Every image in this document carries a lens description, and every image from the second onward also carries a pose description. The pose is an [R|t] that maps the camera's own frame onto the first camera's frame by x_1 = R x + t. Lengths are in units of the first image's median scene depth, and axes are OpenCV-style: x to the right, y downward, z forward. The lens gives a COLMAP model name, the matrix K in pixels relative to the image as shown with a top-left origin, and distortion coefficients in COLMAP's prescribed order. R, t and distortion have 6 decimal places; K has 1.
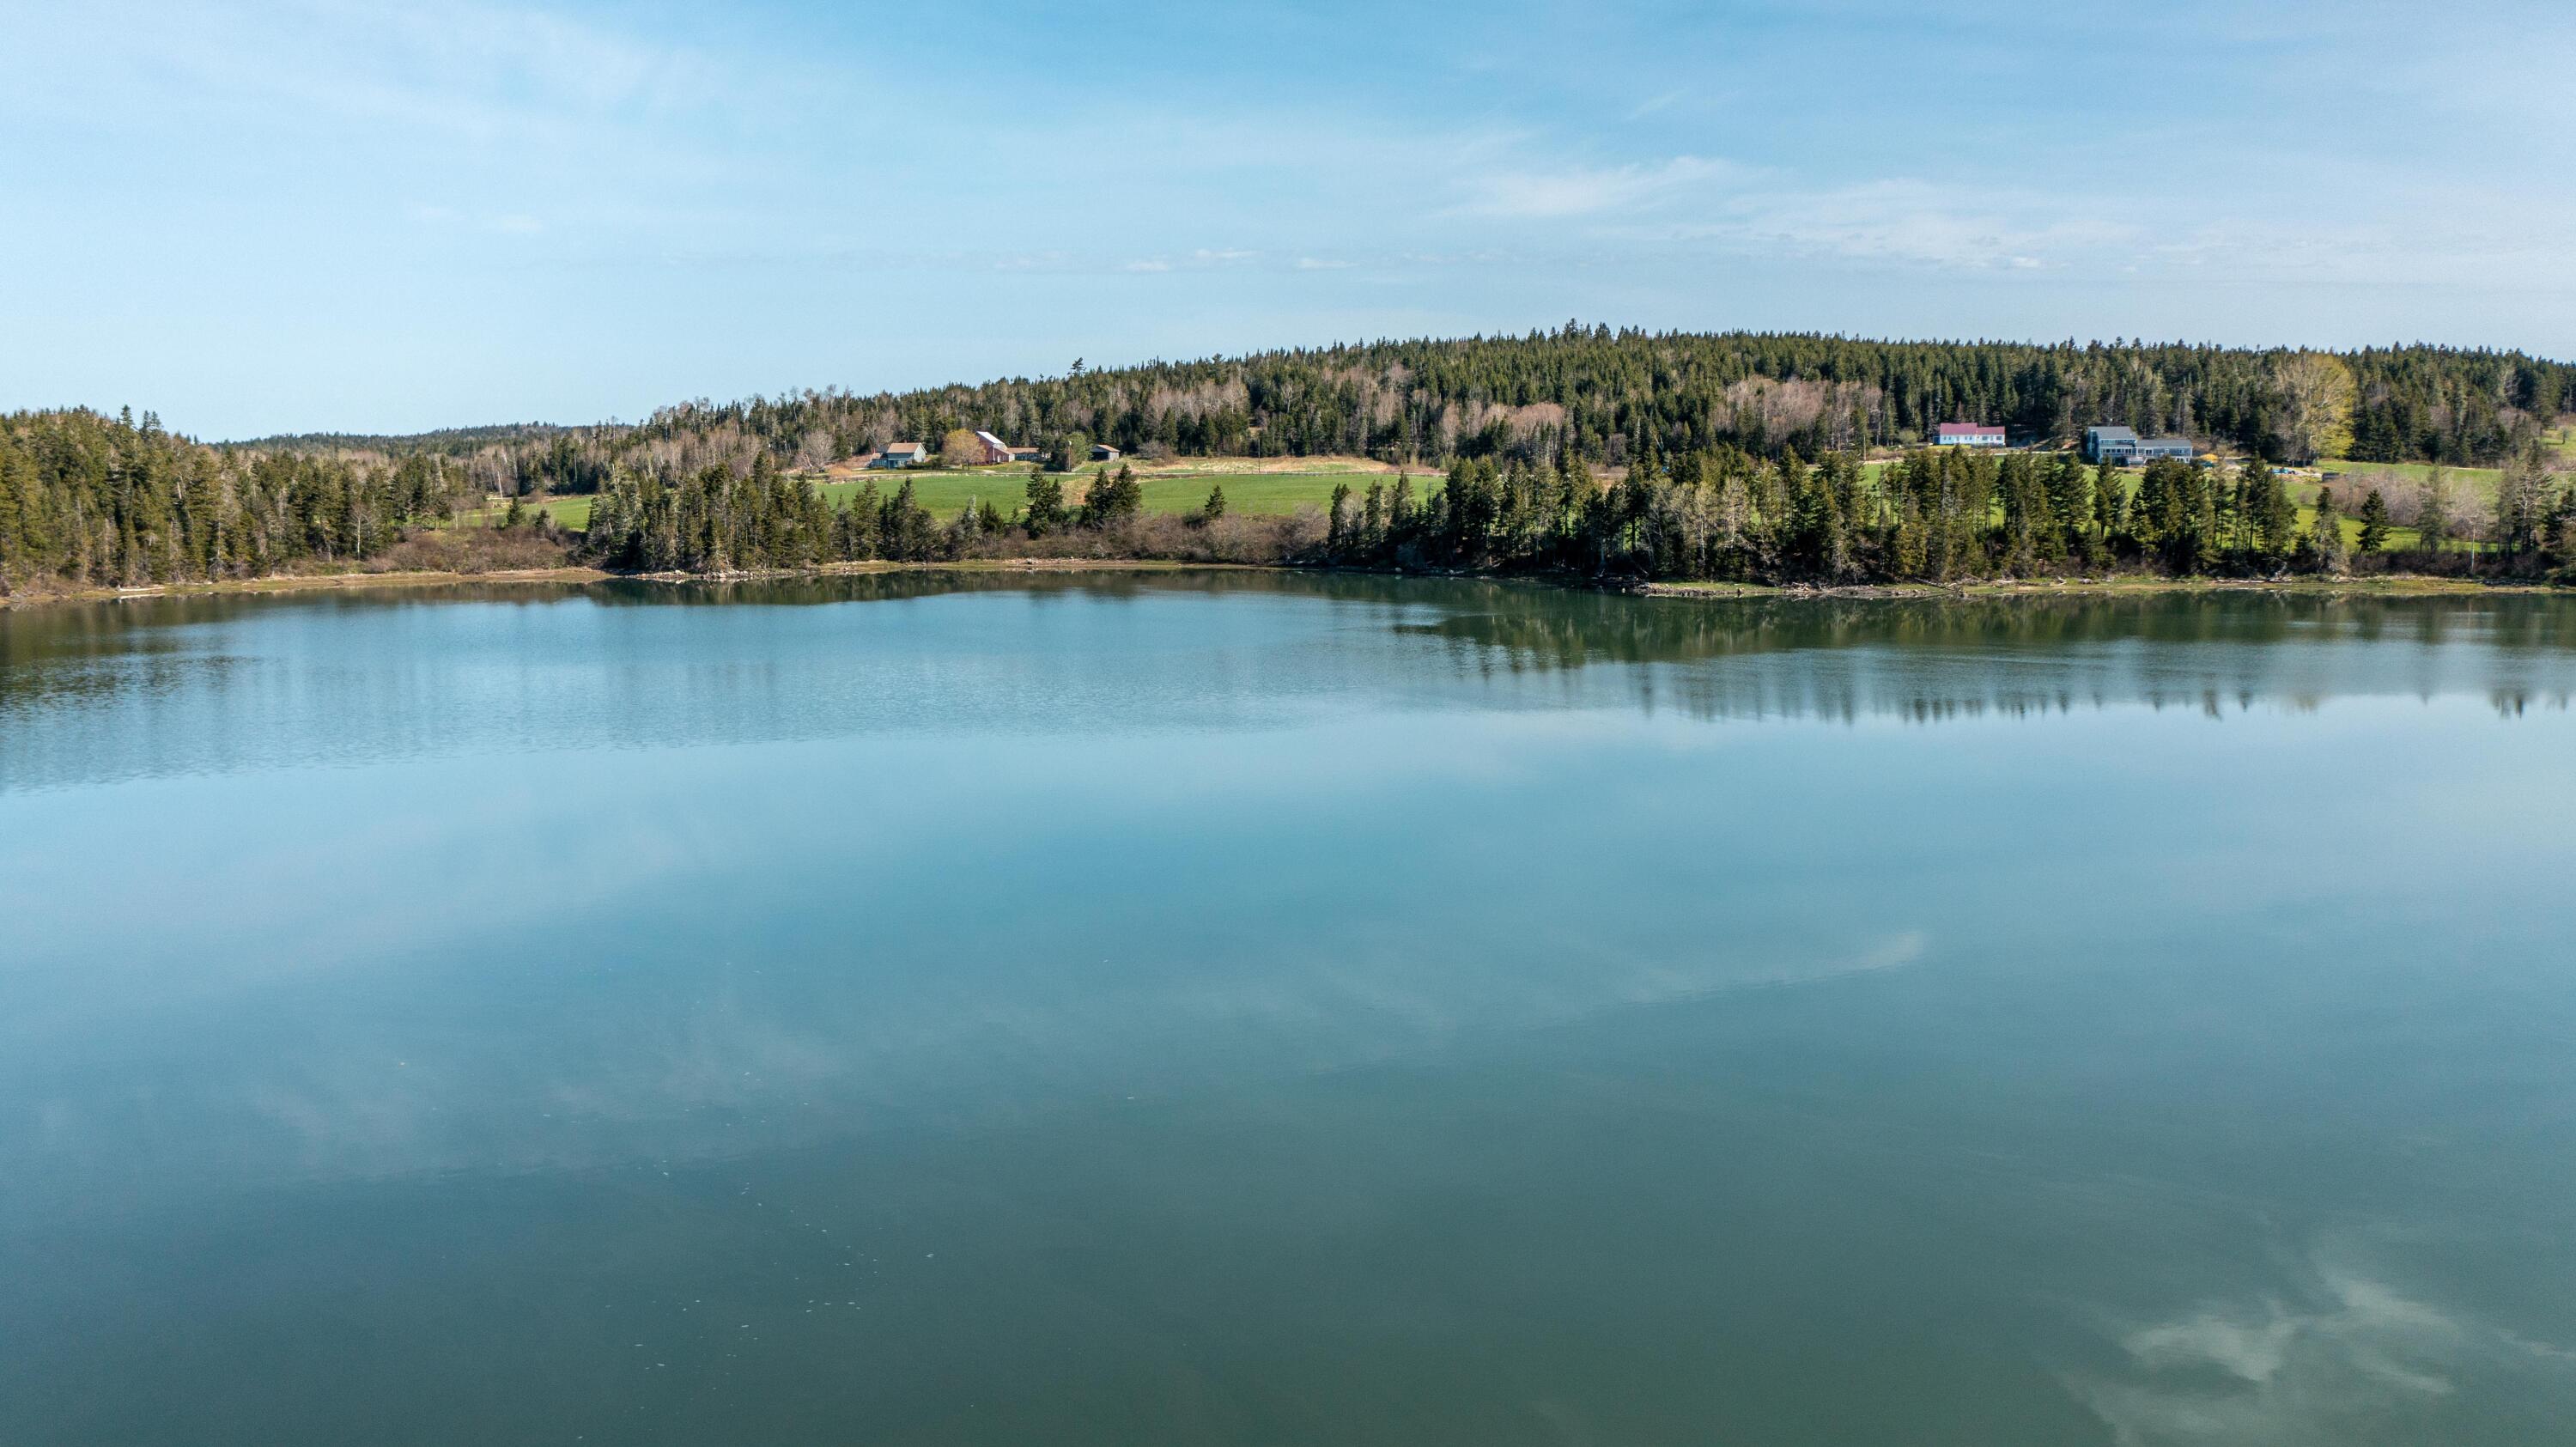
lens RADIAL K [[2049.4, 0, 1288.0], [0, 2049.4, 723.5], [0, 0, 1]] dist [-0.010235, 0.001030]
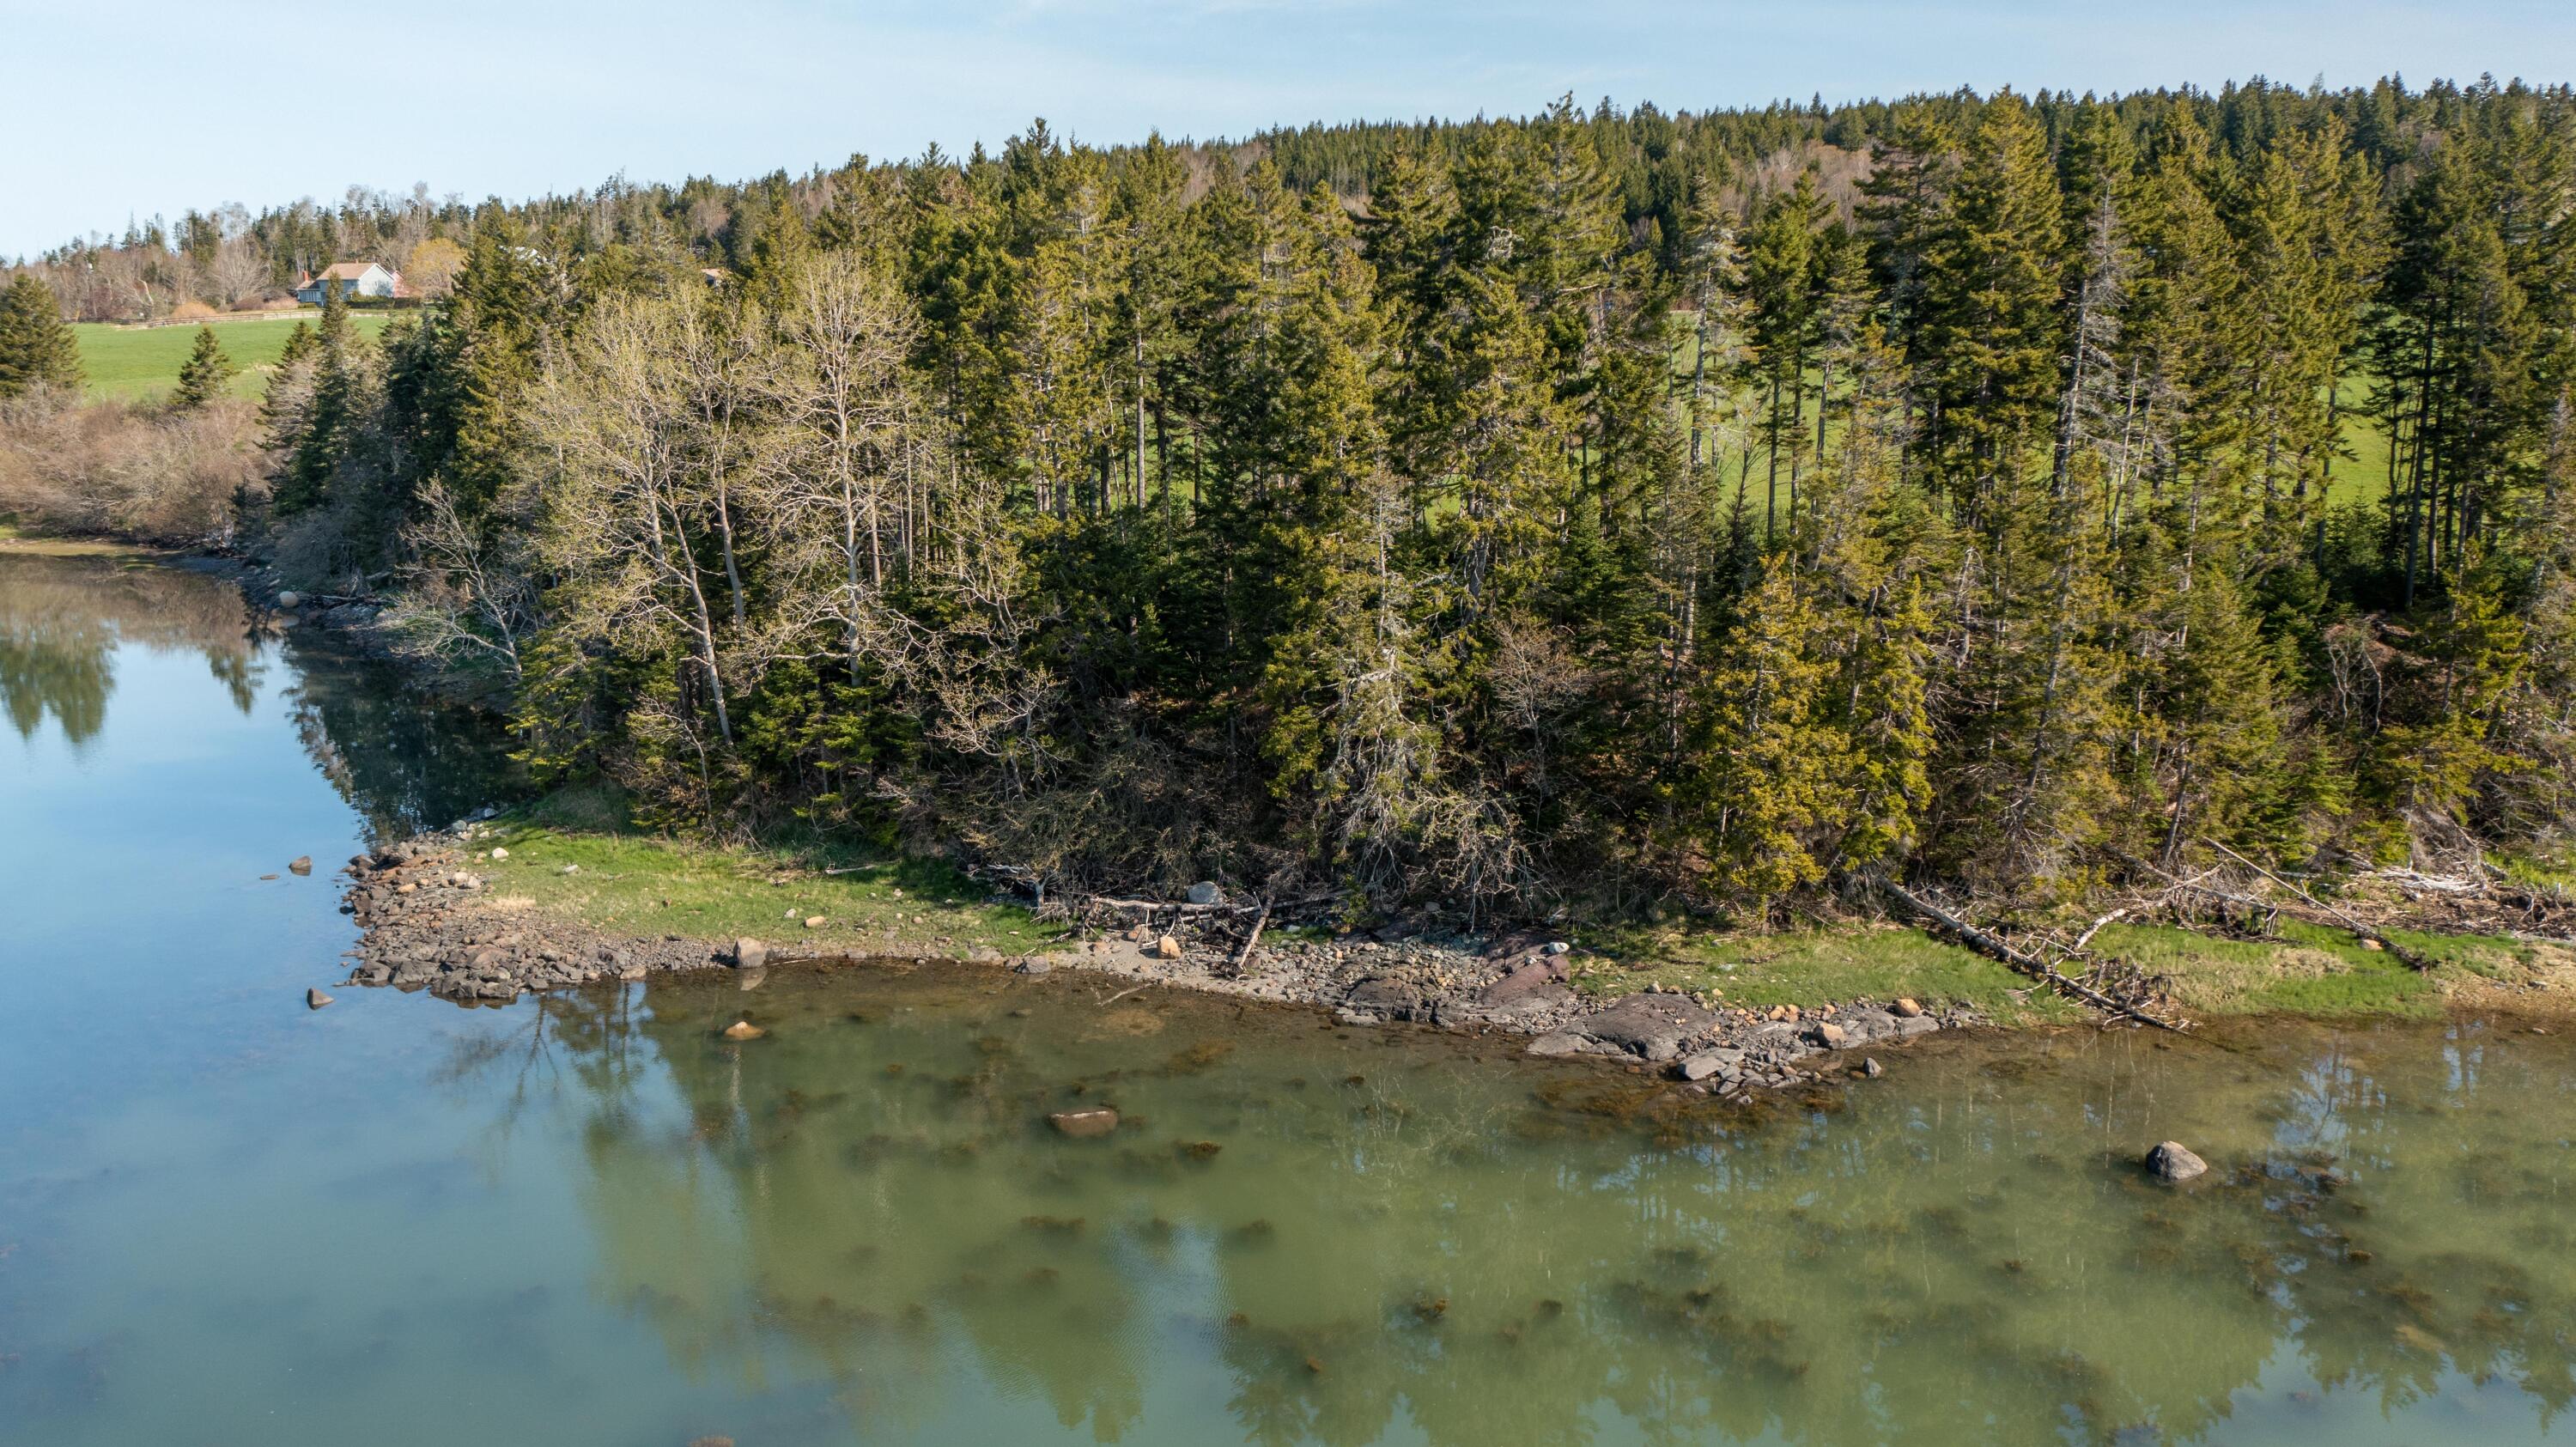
lens RADIAL K [[2049.4, 0, 1288.0], [0, 2049.4, 723.5], [0, 0, 1]] dist [-0.010235, 0.001030]
pose [[0.995910, 0.019684, -0.088184, 0.272176], [-0.013699, 0.997594, 0.067960, -0.092640], [0.089310, -0.066474, 0.993783, 0.827420]]
